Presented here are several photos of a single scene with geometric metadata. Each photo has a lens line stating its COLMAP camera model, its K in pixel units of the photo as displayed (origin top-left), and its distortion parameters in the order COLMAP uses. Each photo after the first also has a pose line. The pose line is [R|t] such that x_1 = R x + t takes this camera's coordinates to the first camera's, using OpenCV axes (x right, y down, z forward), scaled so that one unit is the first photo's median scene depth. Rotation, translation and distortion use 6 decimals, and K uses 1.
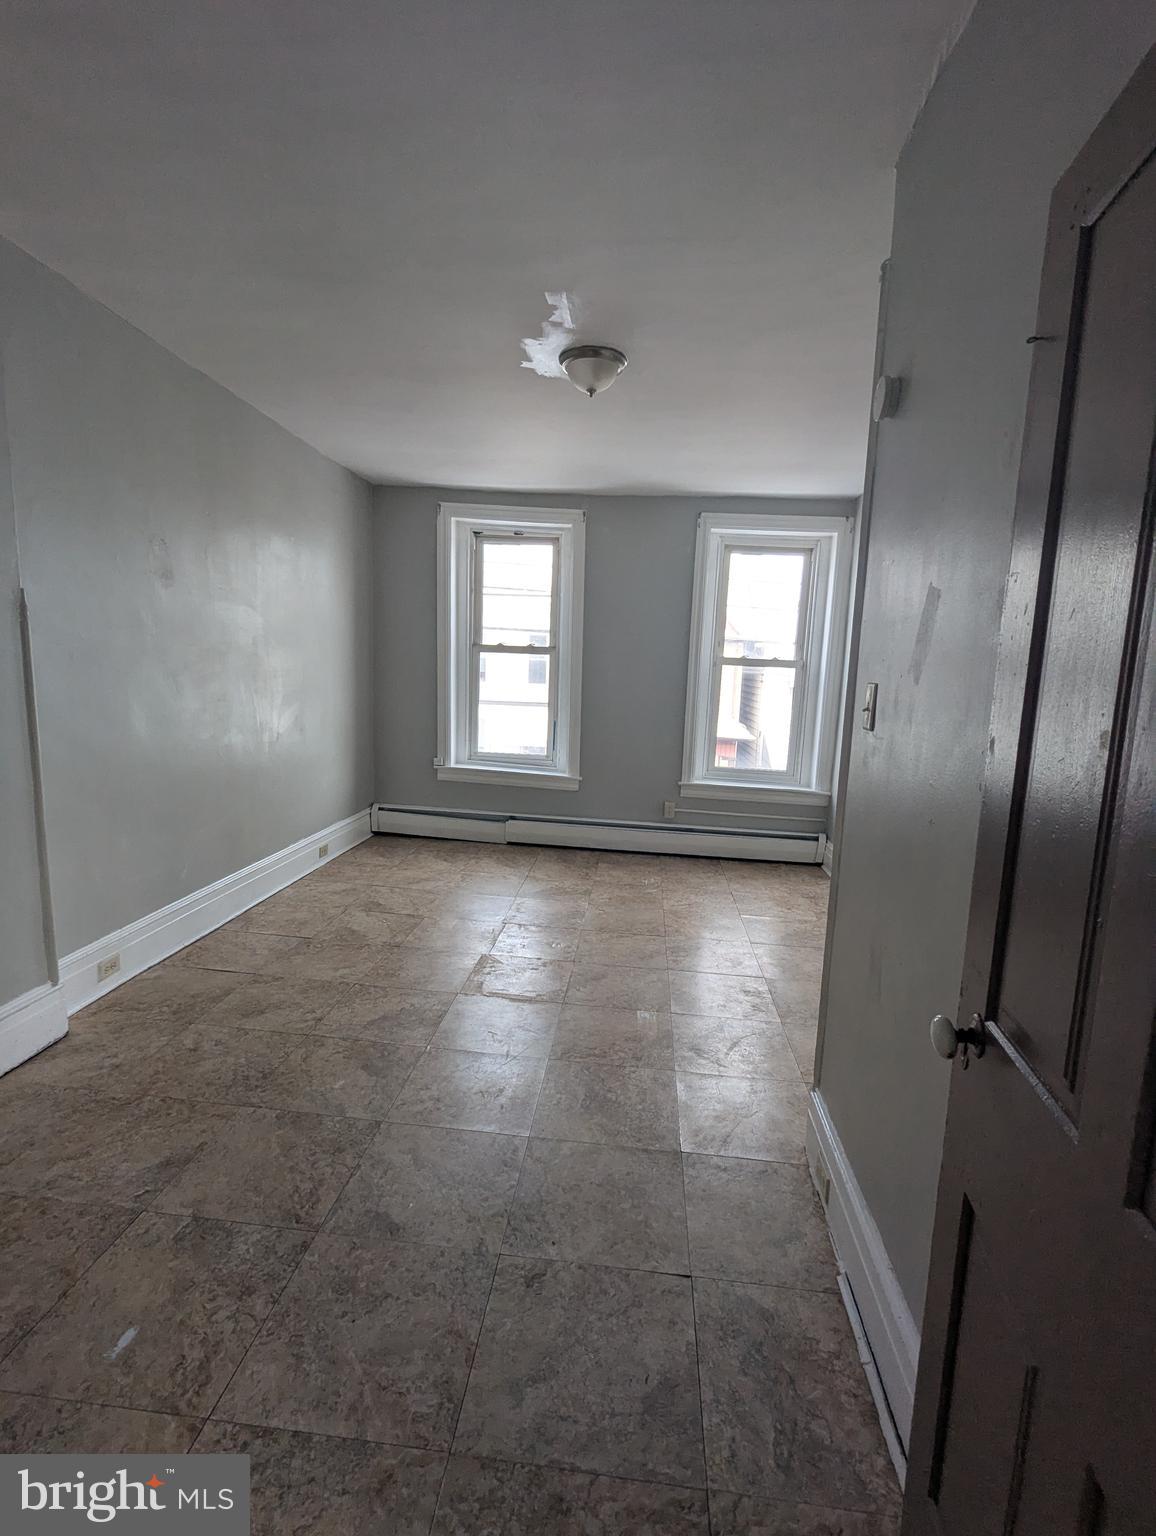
lens RADIAL K [[672.7, 0, 582.6], [0, 672.7, 757.9], [0, 0, 1]] dist [-0.002452, -0.000119]
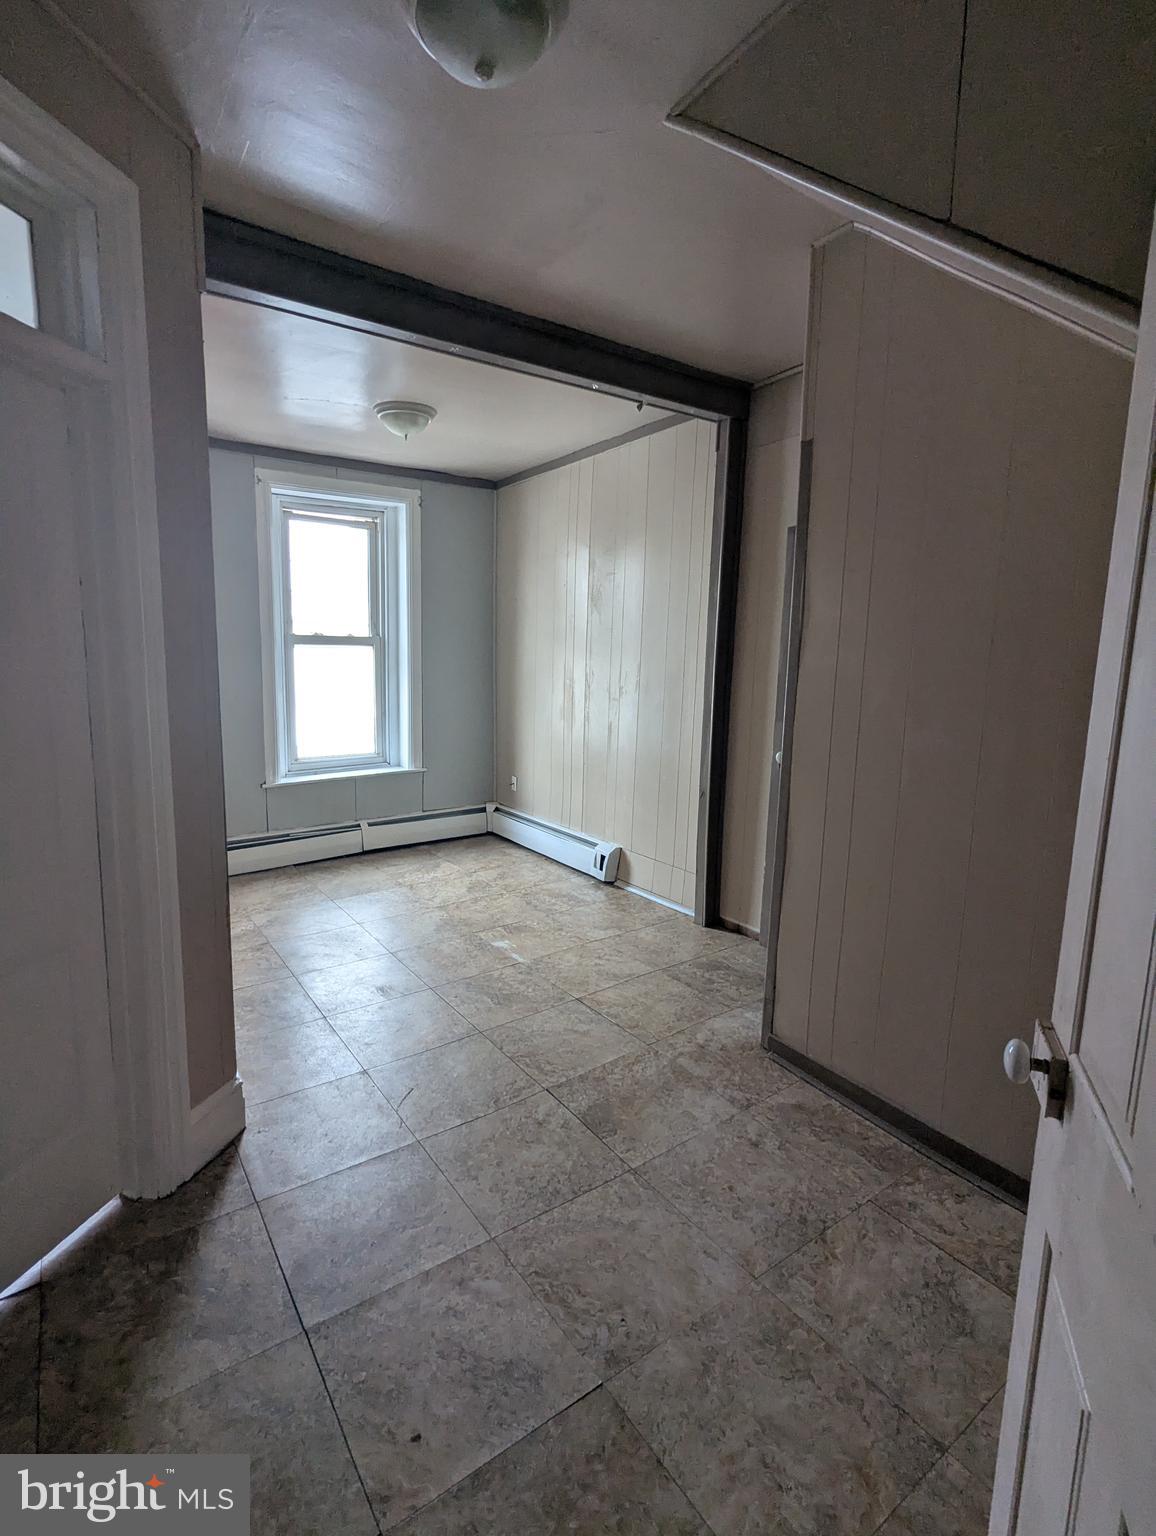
lens RADIAL K [[736.8, 0, 577.9], [0, 736.8, 769.4], [0, 0, 1]] dist [0.002034, 0.000175]
pose [[0.760743, -0.141853, 0.633362, -0.478803], [0.116255, 0.989824, 0.082054, -0.033659], [-0.638557, 0.011209, 0.769493, 0.048856]]
